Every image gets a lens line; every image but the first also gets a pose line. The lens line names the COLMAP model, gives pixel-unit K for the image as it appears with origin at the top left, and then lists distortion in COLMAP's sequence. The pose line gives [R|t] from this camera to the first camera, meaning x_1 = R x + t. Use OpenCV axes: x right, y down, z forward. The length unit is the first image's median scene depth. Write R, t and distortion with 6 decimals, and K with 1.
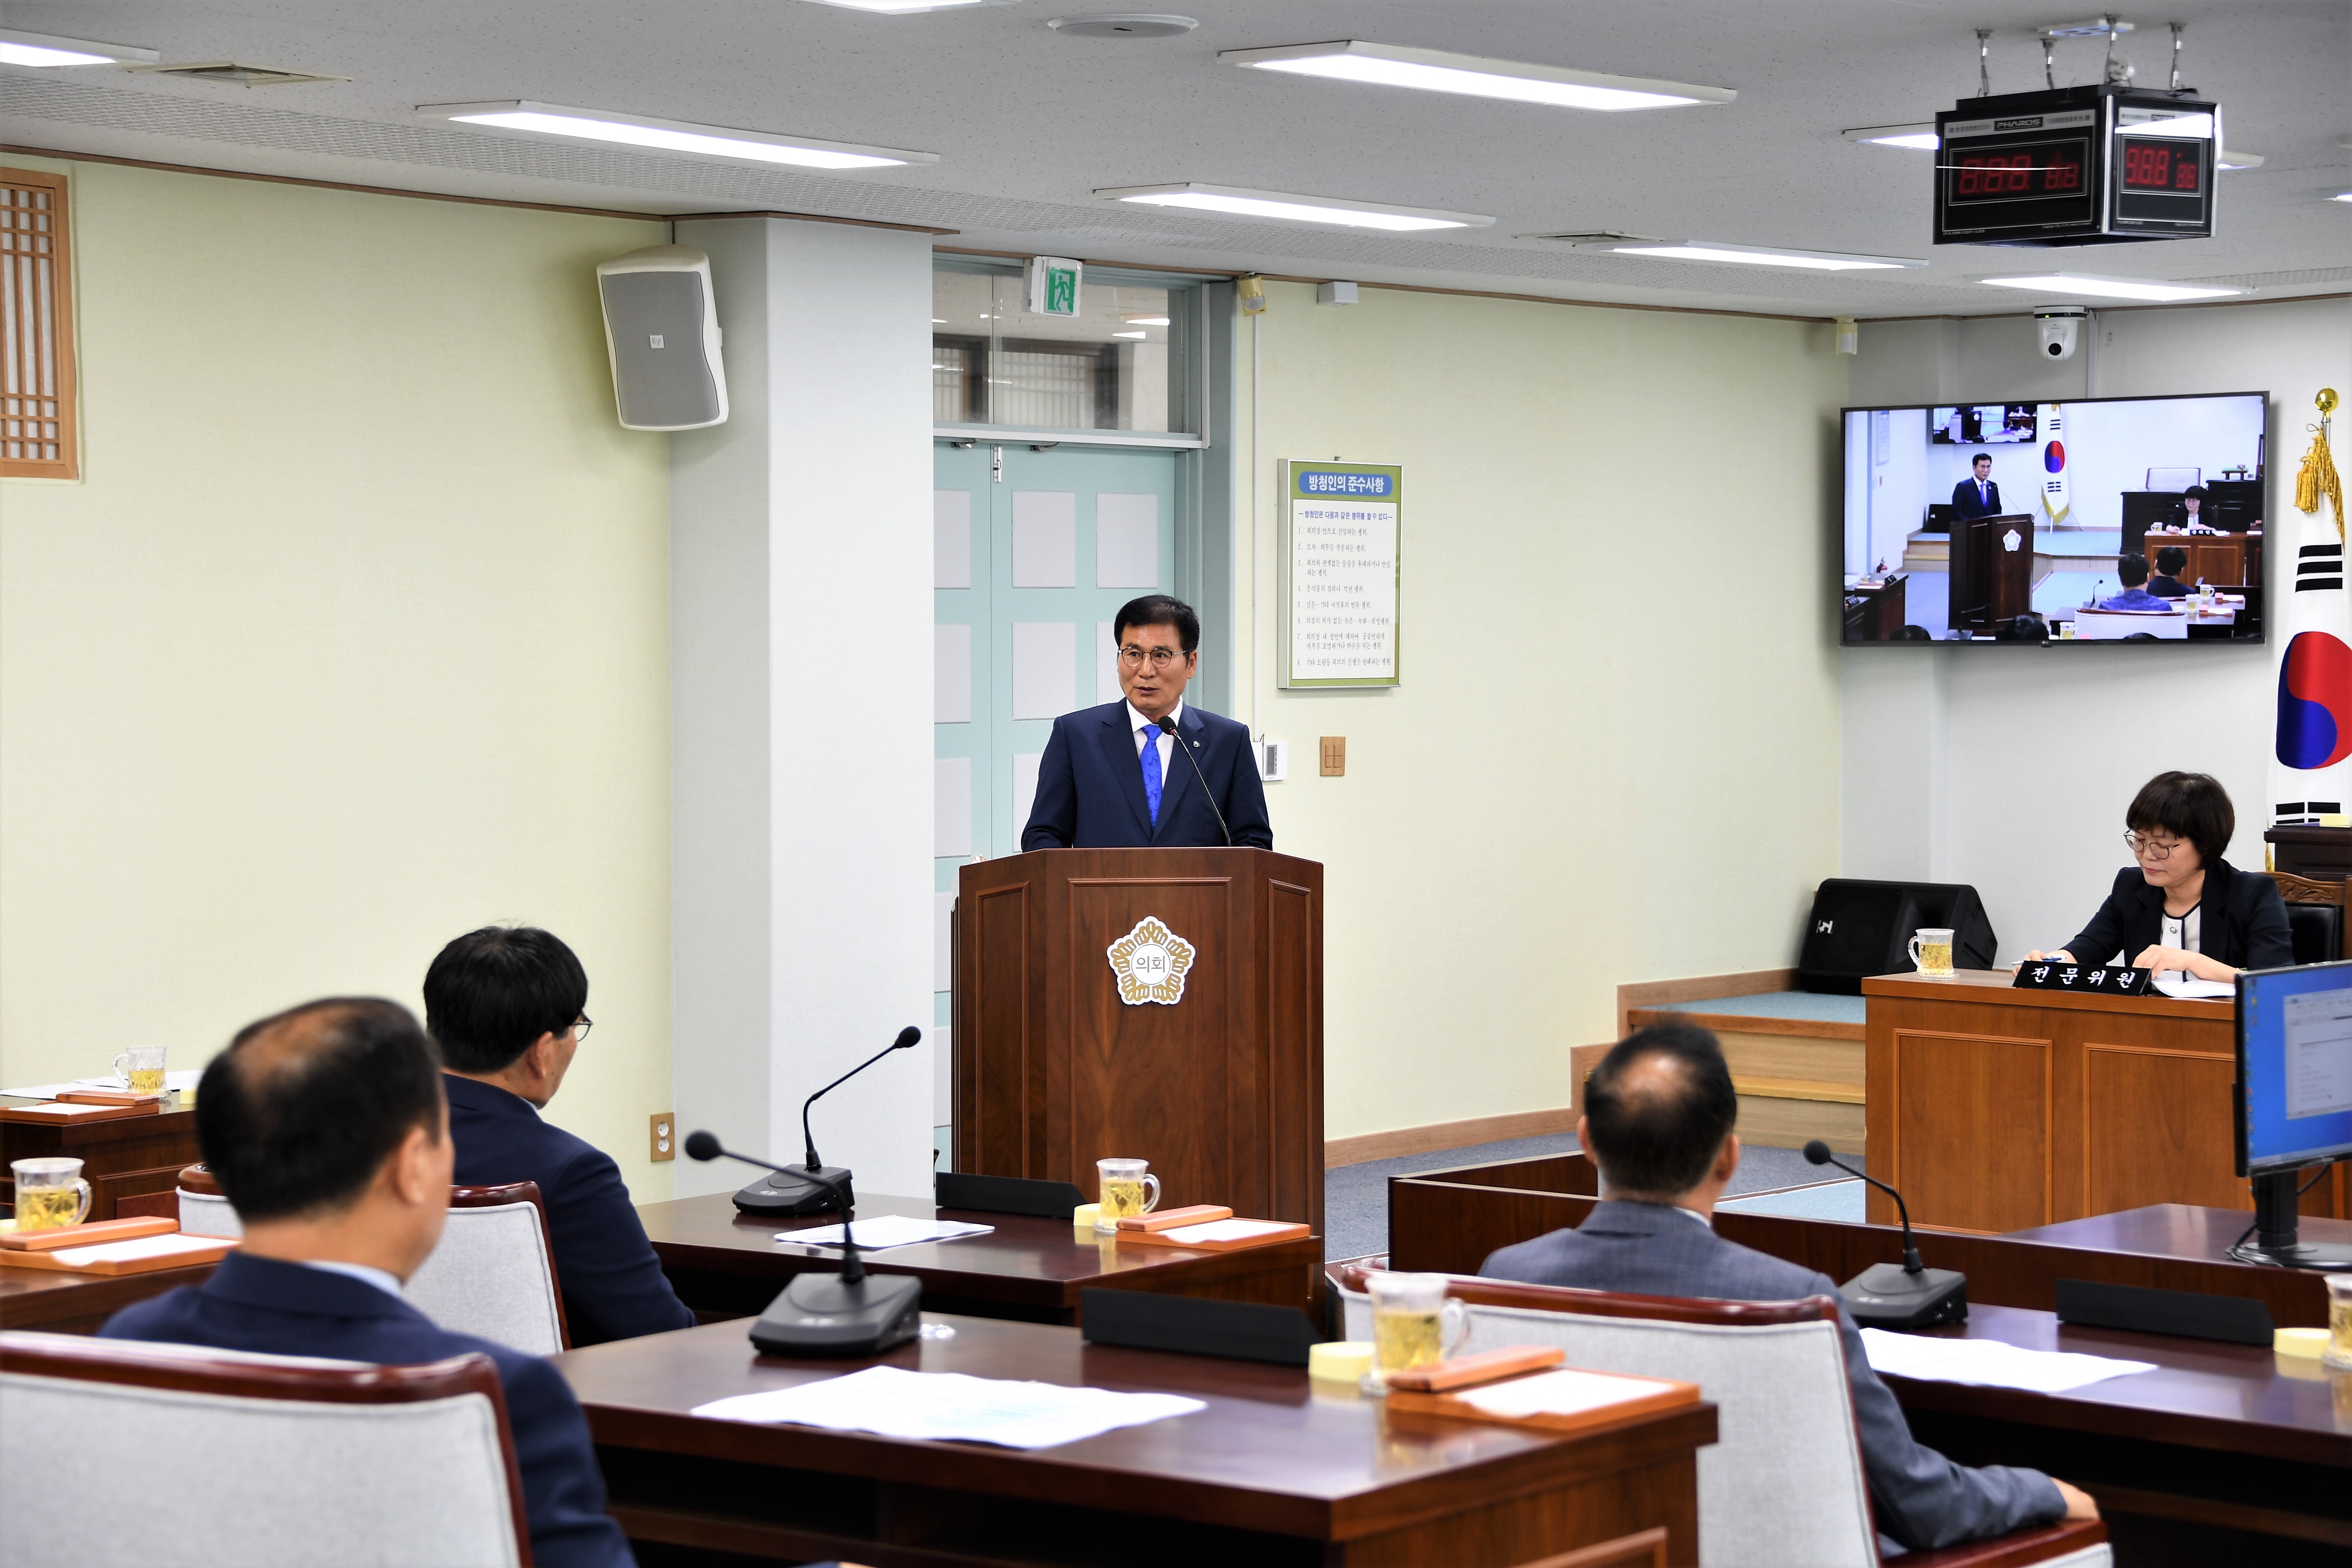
lens RADIAL K [[4867.0, 0, 1176.0], [0, 4867.0, 784.0], [0, 0, 1]] dist [0.566178, 0.055882]
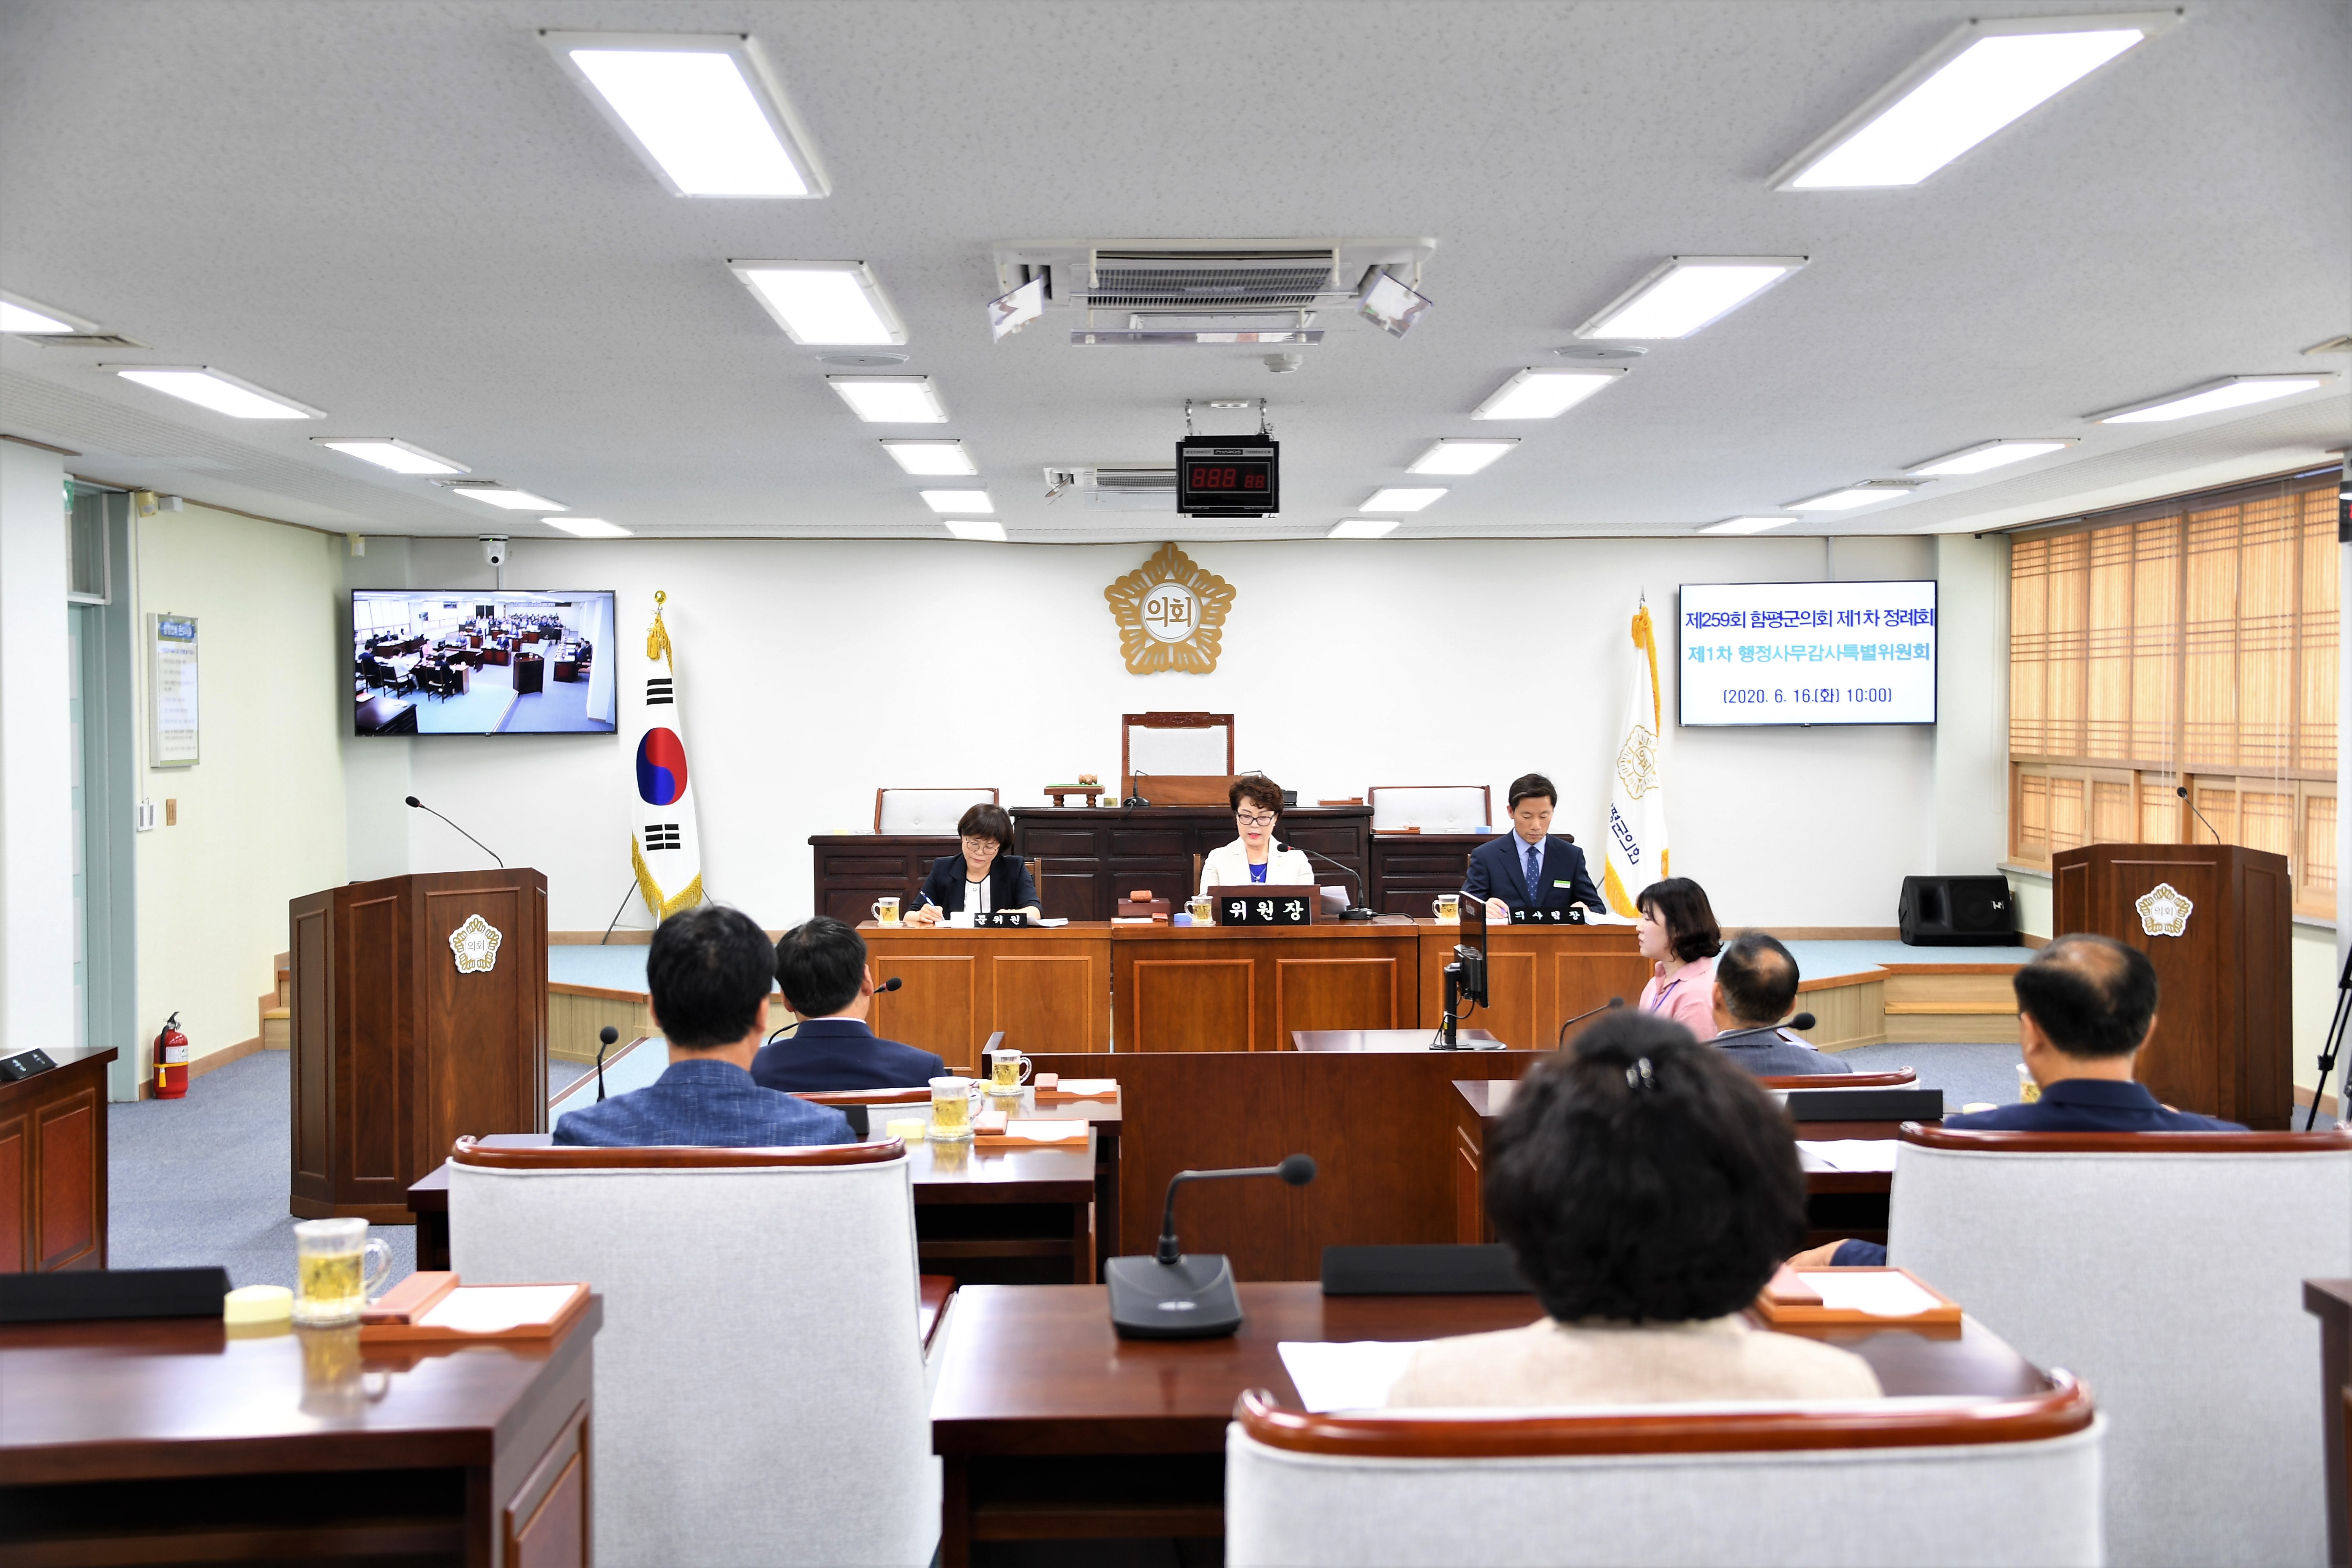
lens RADIAL K [[2870.1, 0, 1176.0], [0, 2870.1, 784.0], [0, 0, 1]] dist [0.114183, 0.018407]
pose [[0.761728, -0.019722, 0.647597, -0.424696], [0.026551, 0.999647, -0.000787, -0.007303], [-0.647353, 0.017794, 0.761983, 0.162465]]
